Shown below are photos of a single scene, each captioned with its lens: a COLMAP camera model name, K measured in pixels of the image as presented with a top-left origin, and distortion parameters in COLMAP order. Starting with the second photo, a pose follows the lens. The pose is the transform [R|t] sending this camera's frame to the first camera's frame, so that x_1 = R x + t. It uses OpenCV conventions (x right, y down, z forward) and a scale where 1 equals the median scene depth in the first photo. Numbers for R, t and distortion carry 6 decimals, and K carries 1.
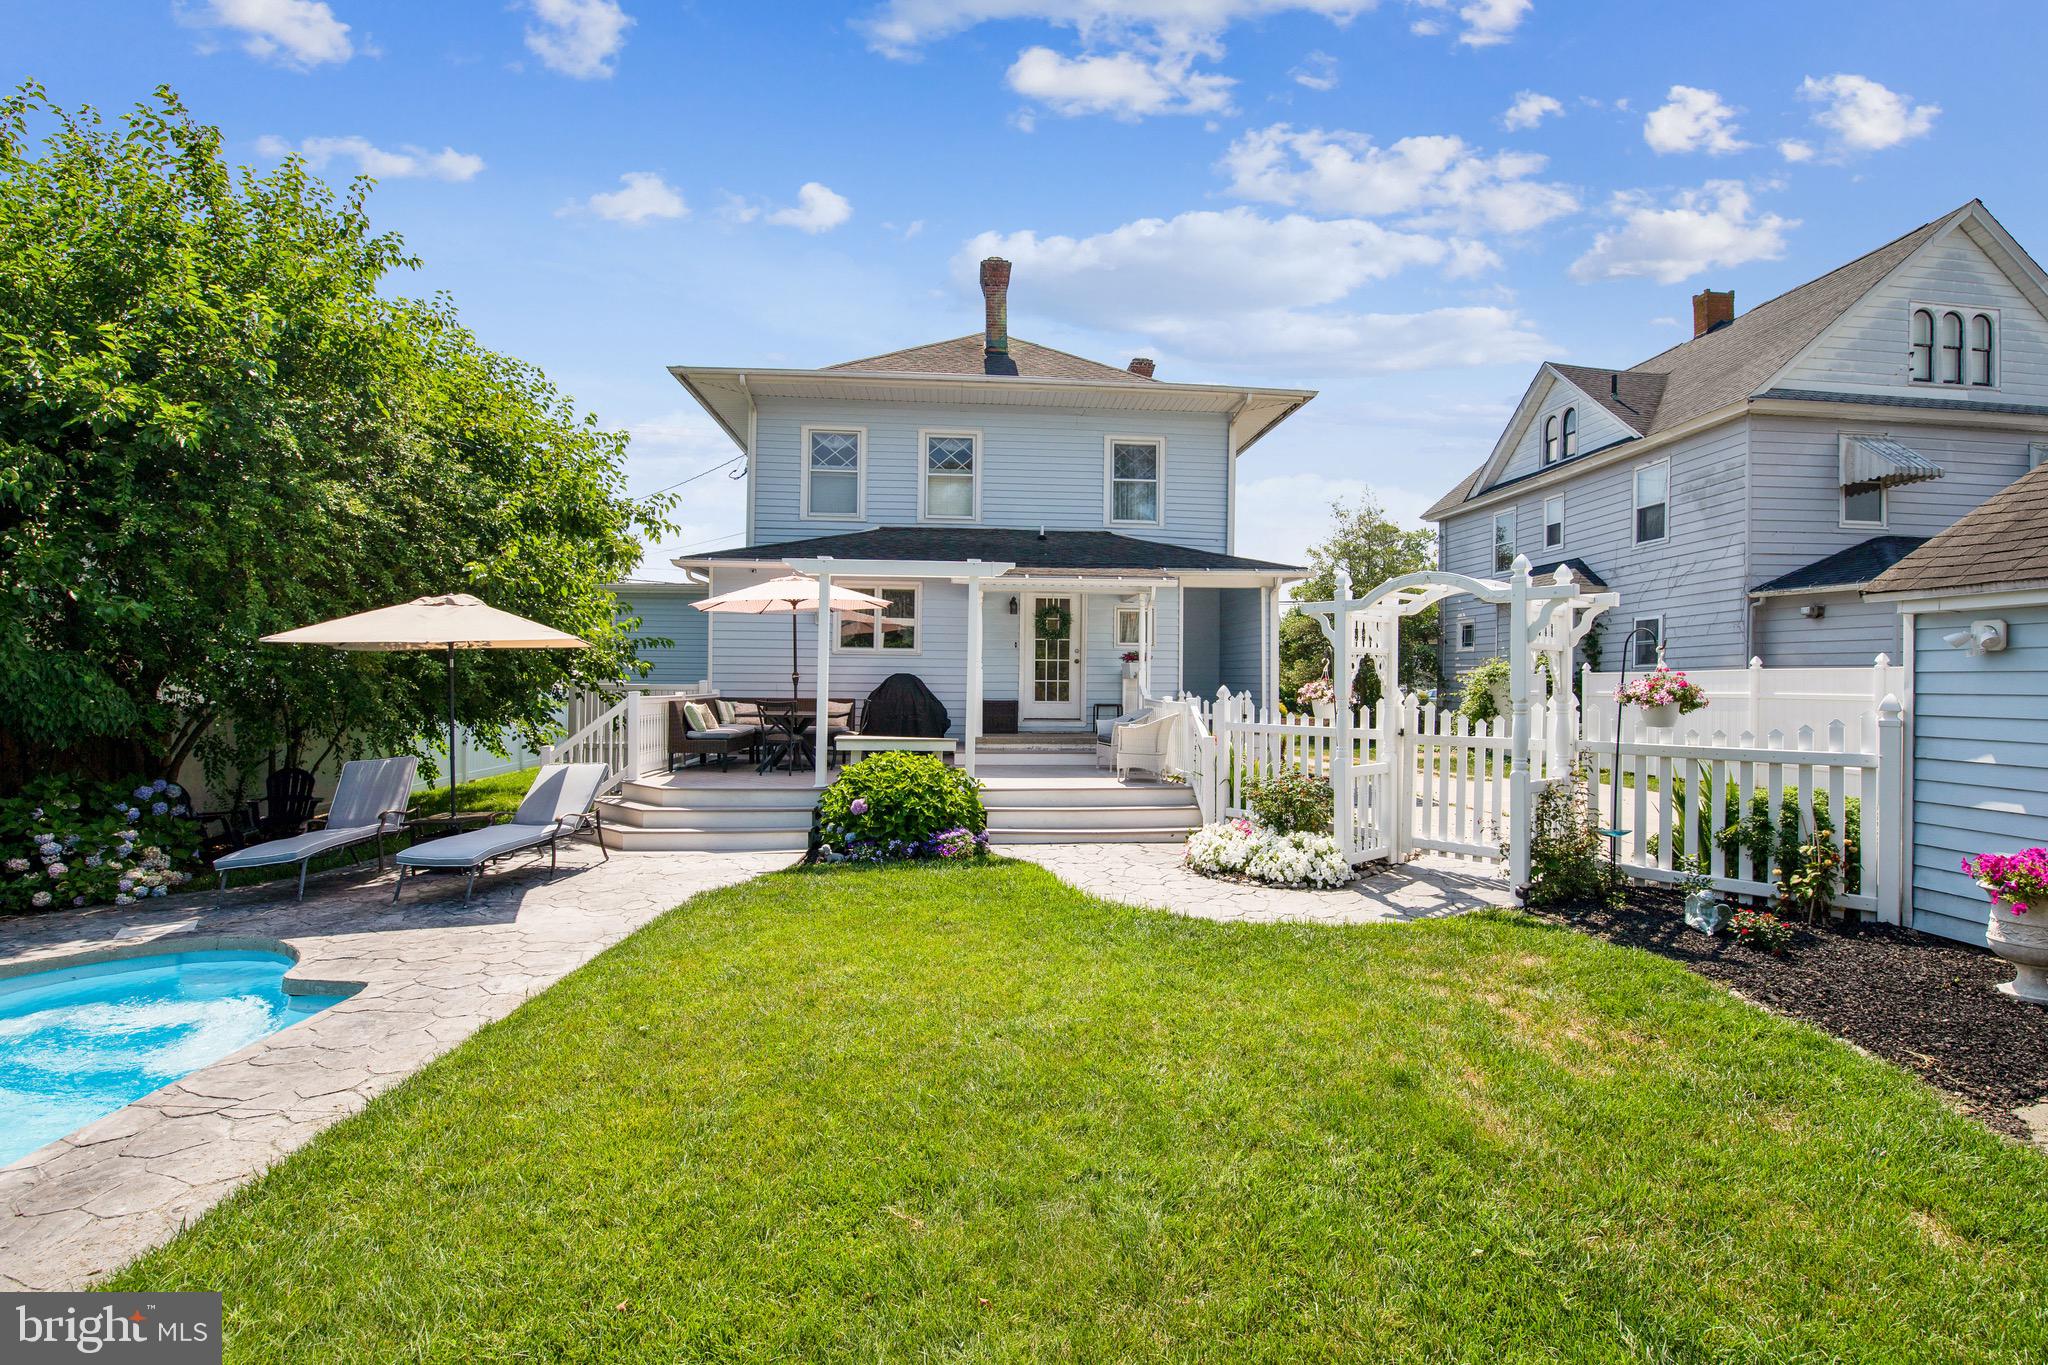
lens RADIAL K [[910.6, 0, 1031.8], [0, 910.6, 683.3], [0, 0, 1]] dist [0.020021, -0.004038]
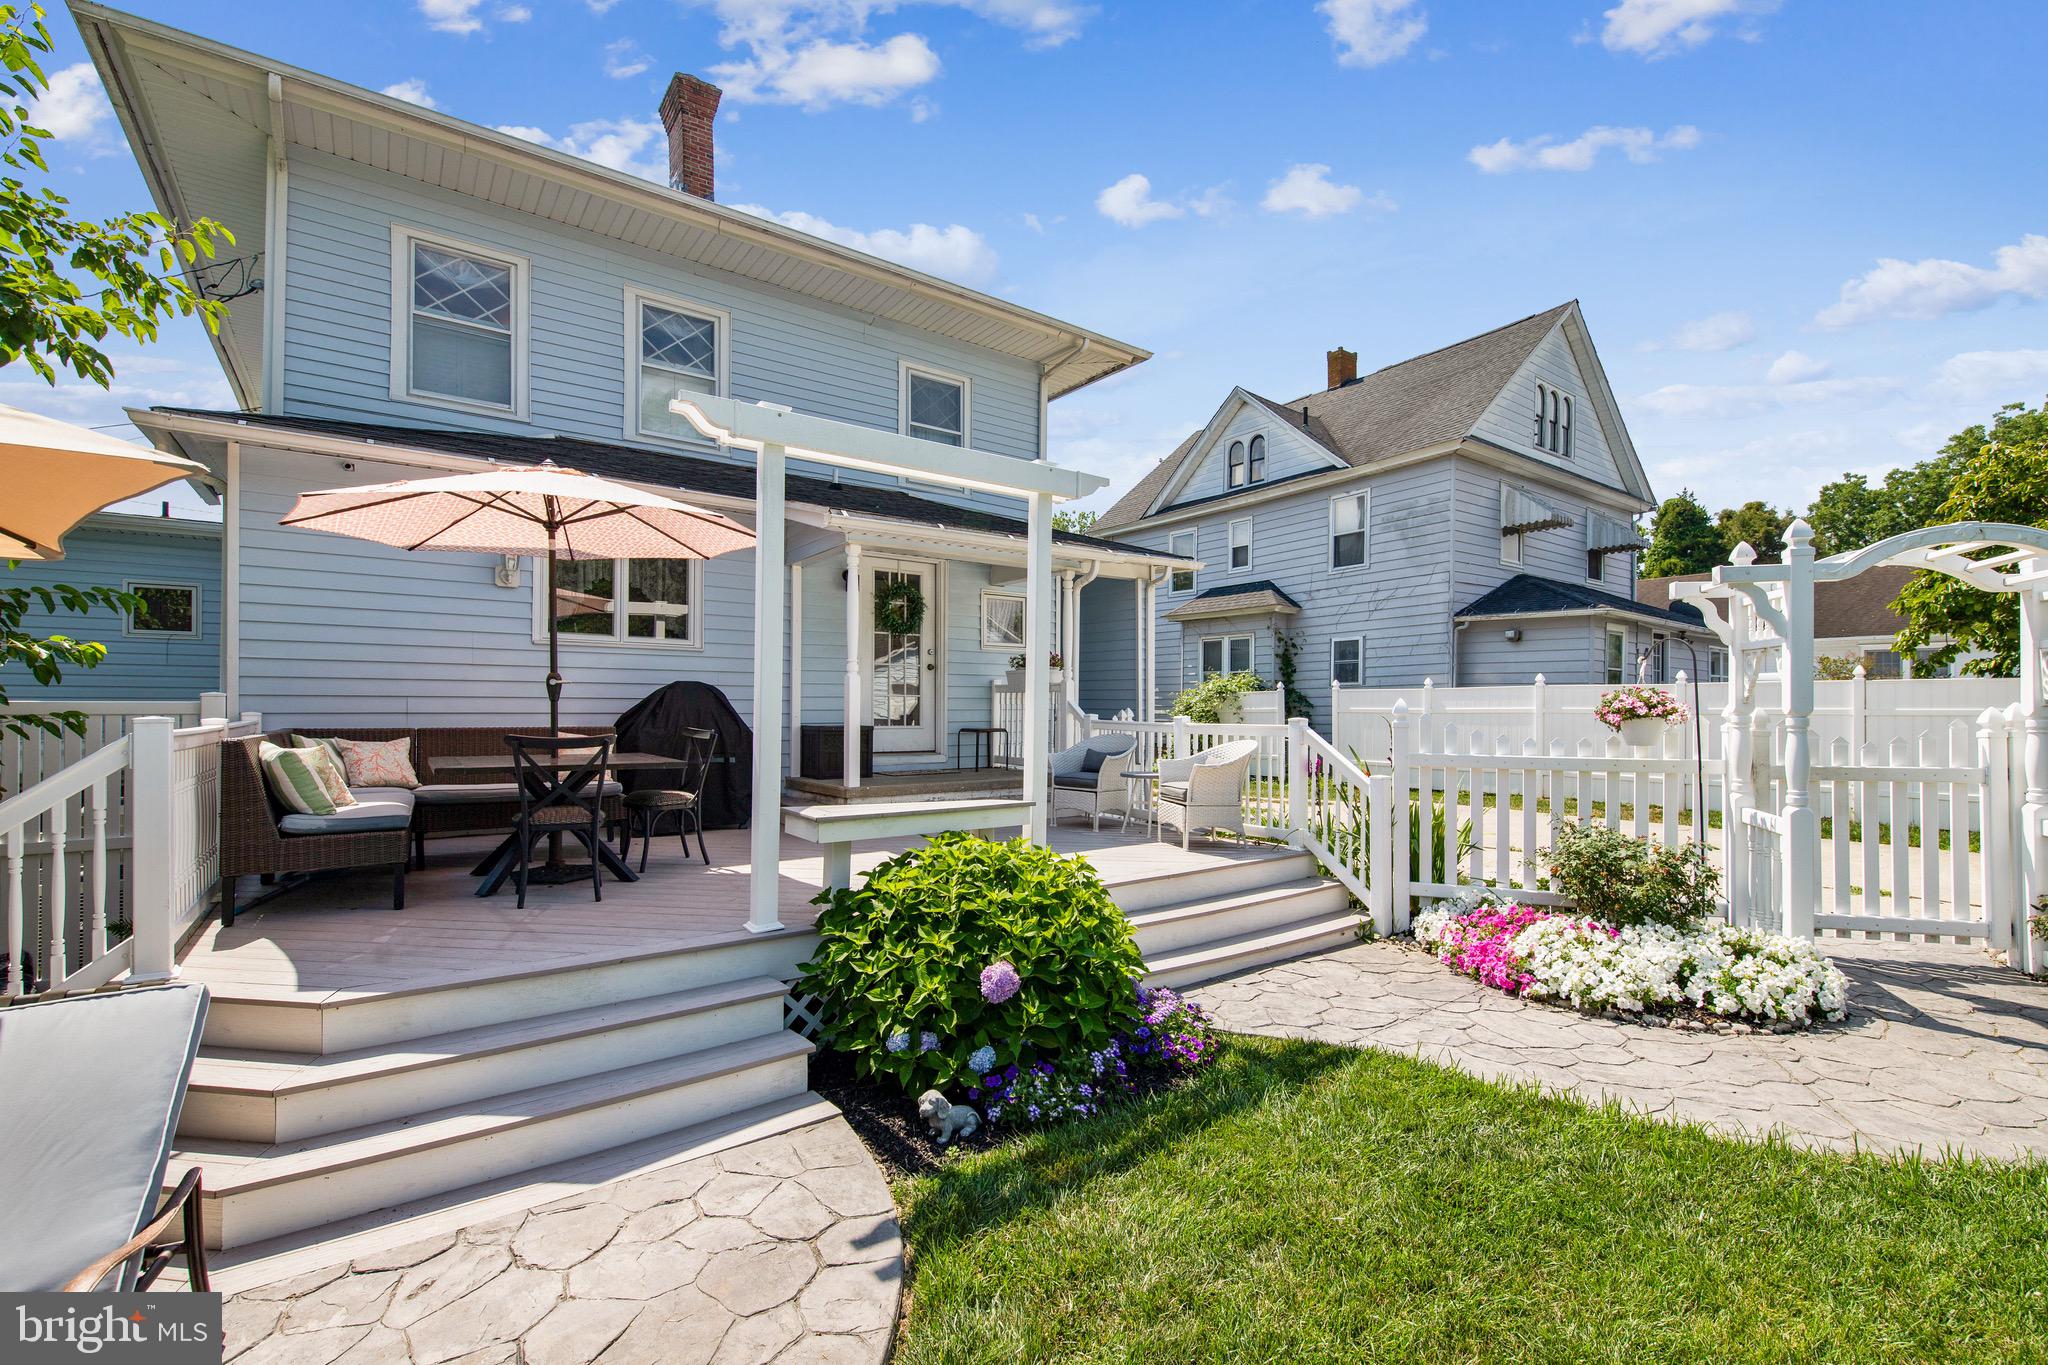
lens RADIAL K [[910.6, 0, 1051.8], [0, 910.6, 709.1], [0, 0, 1]] dist [0.020021, -0.004038]
pose [[0.855007, -0.006533, 0.518576, -0.195497], [0.004238, 0.999975, 0.005610, 0.003236], [-0.518599, -0.002599, 0.855013, 0.315990]]
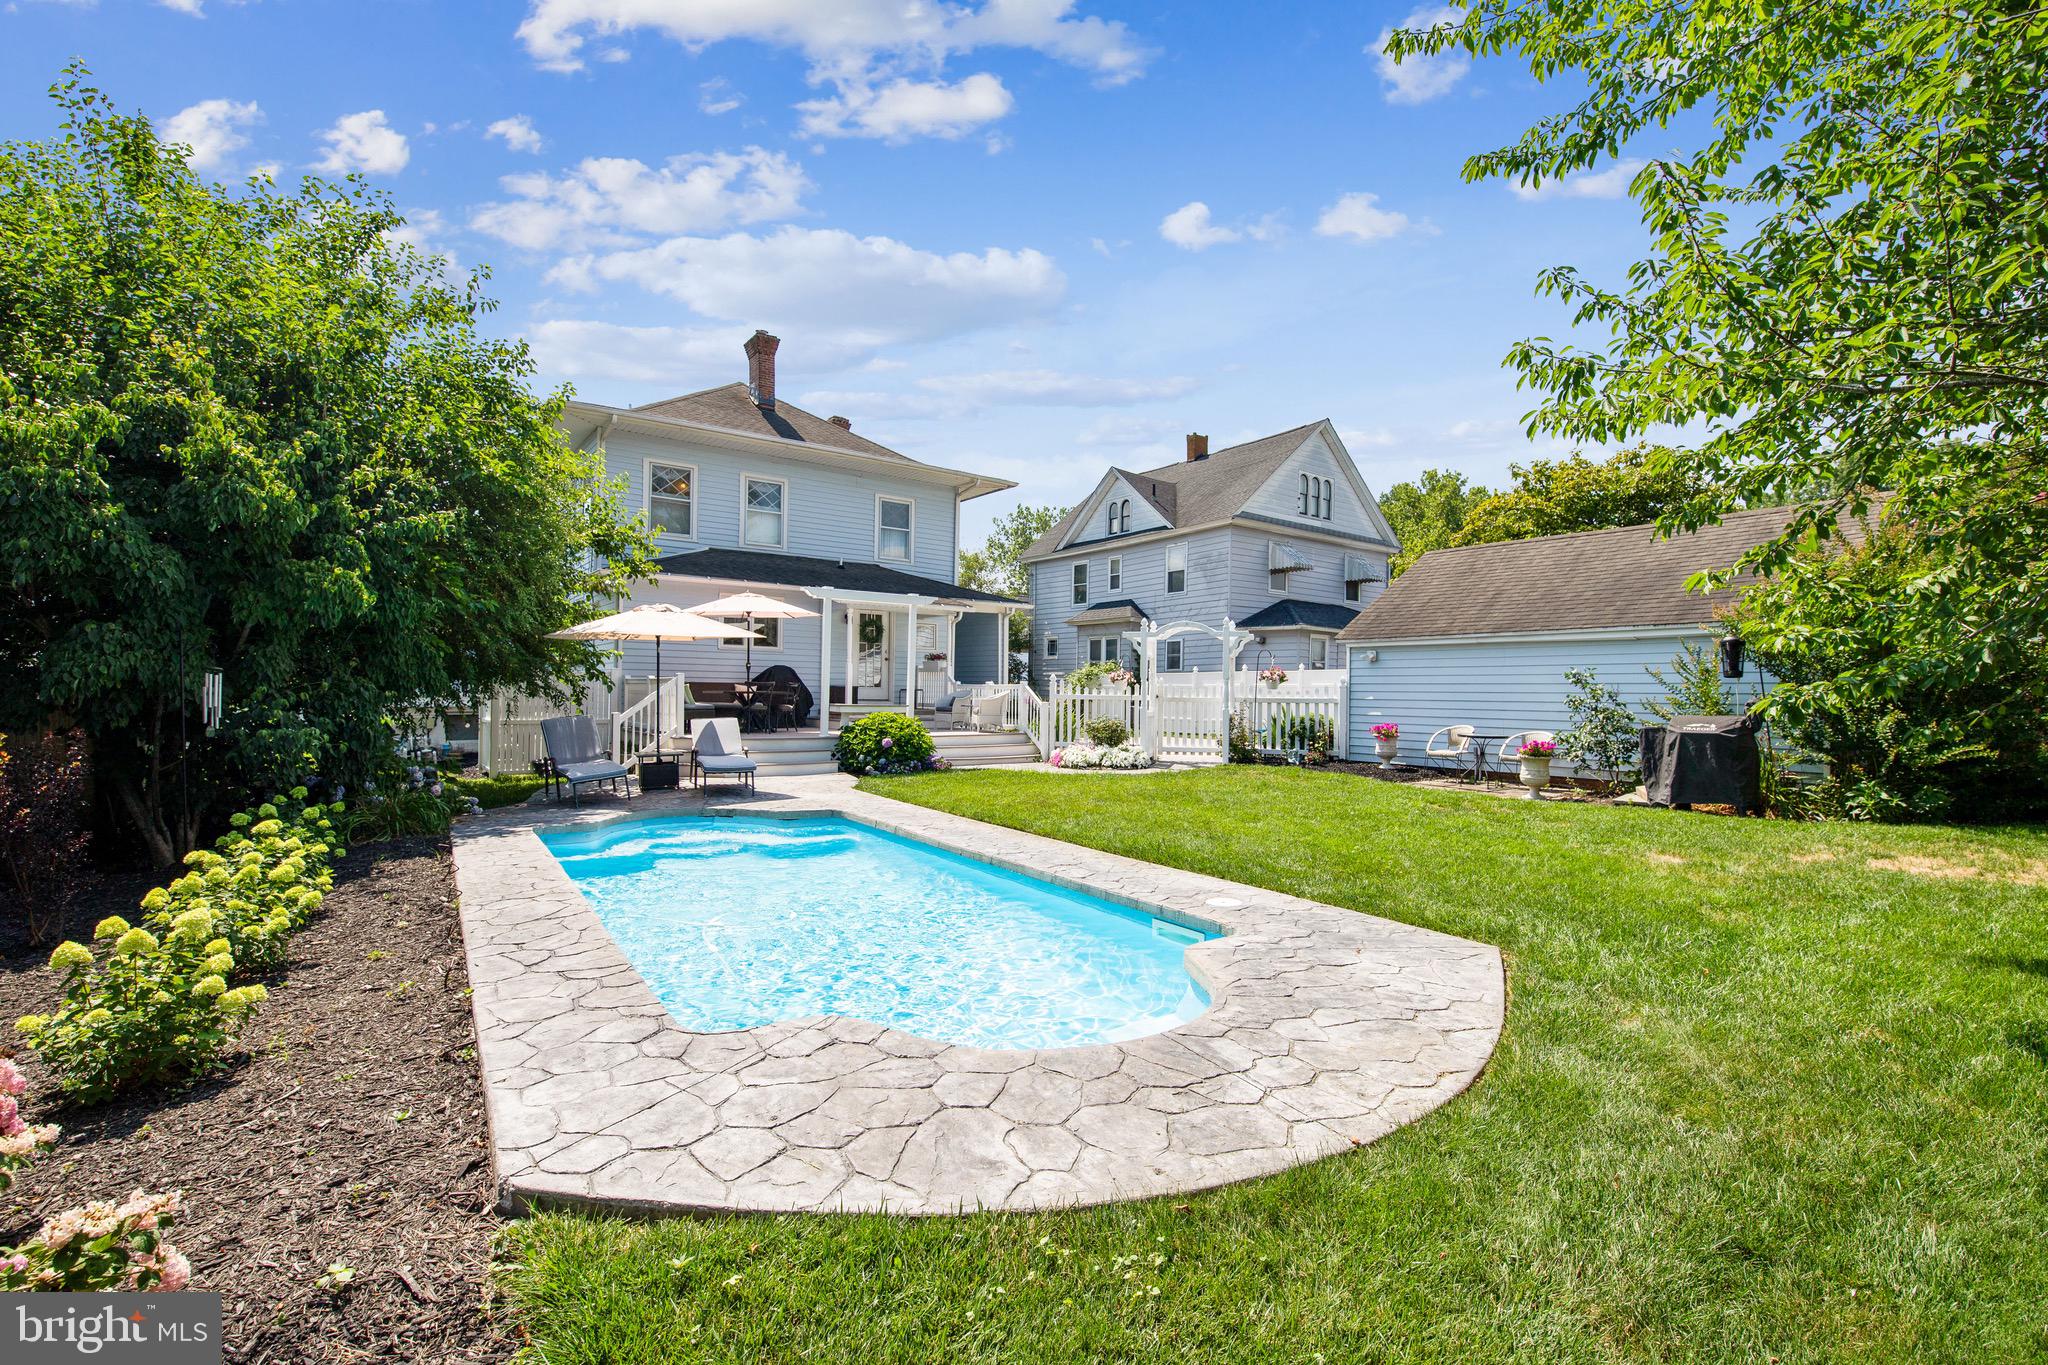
lens RADIAL K [[910.6, 0, 1023.7], [0, 910.6, 698.1], [0, 0, 1]] dist [0.020021, -0.004038]
pose [[0.865930, 0.000293, 0.500166, -0.406418], [-0.005631, 0.999942, 0.009162, 0.018935], [-0.500134, -0.010750, 0.865881, -0.284696]]
